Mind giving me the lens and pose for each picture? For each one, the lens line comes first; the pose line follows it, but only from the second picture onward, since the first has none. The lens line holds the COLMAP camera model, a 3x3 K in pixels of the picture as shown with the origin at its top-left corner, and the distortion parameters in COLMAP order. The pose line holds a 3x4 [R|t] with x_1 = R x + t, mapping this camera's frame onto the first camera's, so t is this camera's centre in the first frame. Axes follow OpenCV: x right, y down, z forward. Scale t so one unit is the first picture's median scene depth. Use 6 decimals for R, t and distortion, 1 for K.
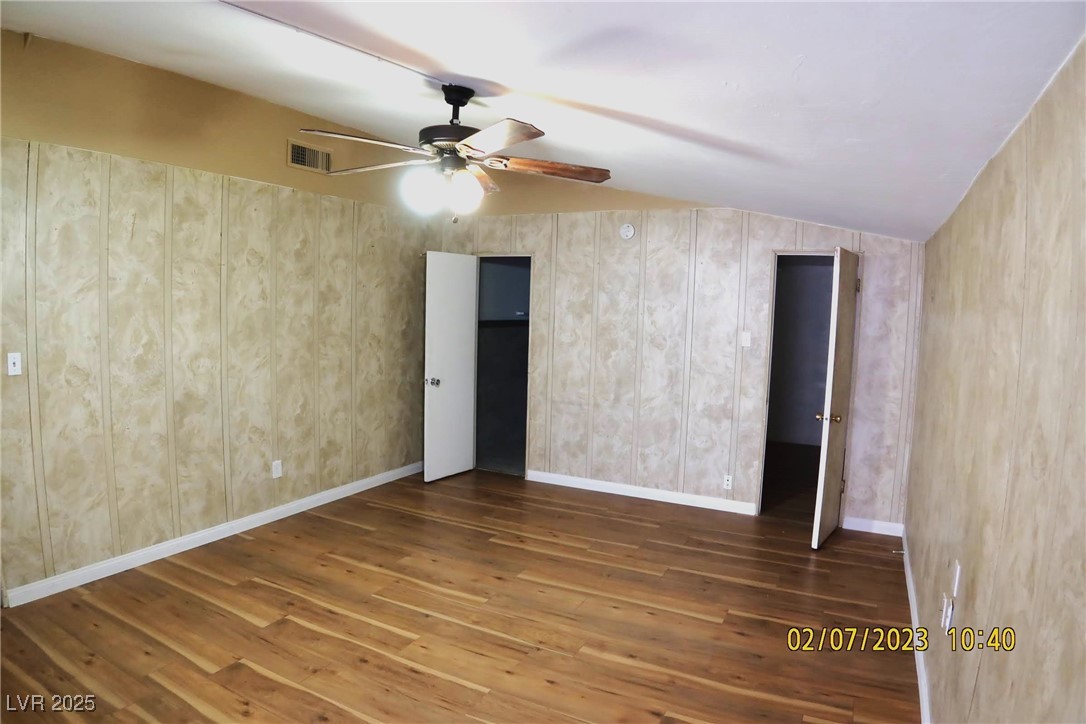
lens RADIAL K [[642.0, 0, 547.3], [0, 642.0, 360.7], [0, 0, 1]] dist [-0.144055, 0.015356]
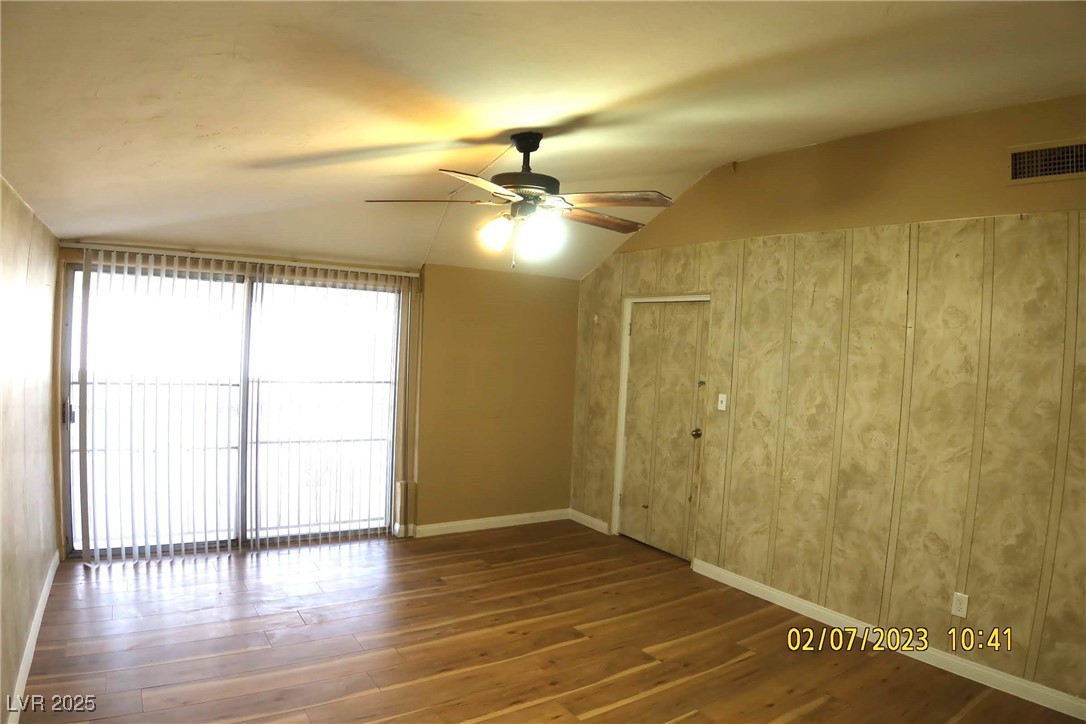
lens RADIAL K [[642.0, 0, 543.3], [0, 642.0, 364.1], [0, 0, 1]] dist [-0.144055, 0.015356]
pose [[-0.482207, -0.021056, -0.875804, 0.492801], [-0.146863, 0.987506, 0.057120, -0.086254], [0.863659, 0.156167, -0.479275, 1.057482]]
